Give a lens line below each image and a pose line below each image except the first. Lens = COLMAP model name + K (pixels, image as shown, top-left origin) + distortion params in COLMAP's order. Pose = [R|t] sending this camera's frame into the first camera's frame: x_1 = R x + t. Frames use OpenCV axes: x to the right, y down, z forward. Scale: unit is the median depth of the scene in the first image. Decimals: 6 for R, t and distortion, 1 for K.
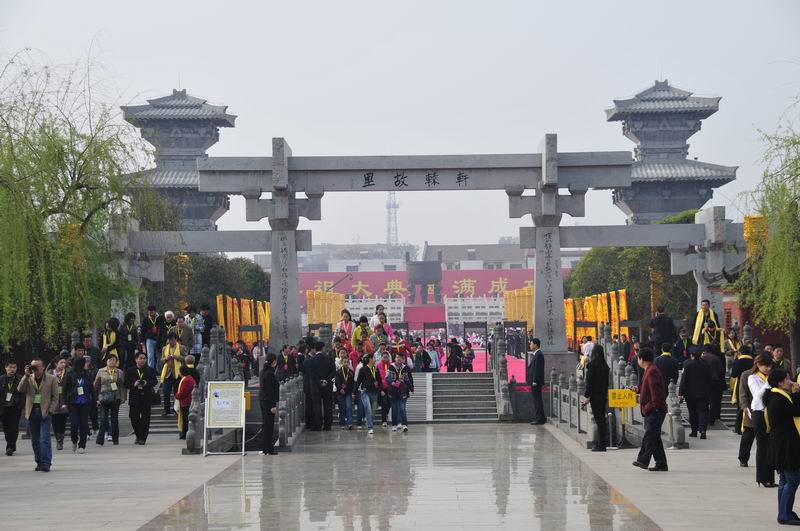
lens RADIAL K [[1911.9, 0, 401.3], [0, 1911.9, 264.2], [0, 0, 1]] dist [0.525606, 0.000000]
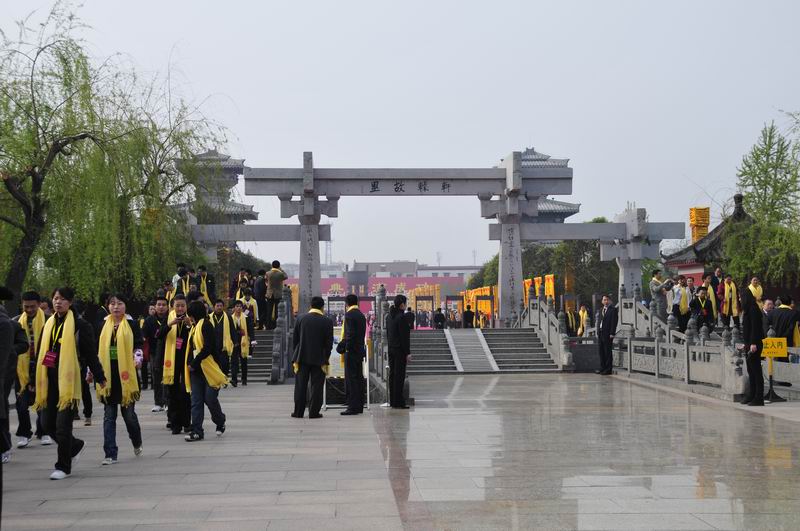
lens RADIAL K [[1117.6, 0, 398.7], [0, 1117.6, 268.2], [0, 0, 1]] dist [0.121796, 0.000000]
pose [[0.997945, 0.007248, 0.063665, -0.049128], [-0.006639, 0.999930, -0.009787, 0.019046], [-0.063732, 0.009344, 0.997923, 0.235464]]
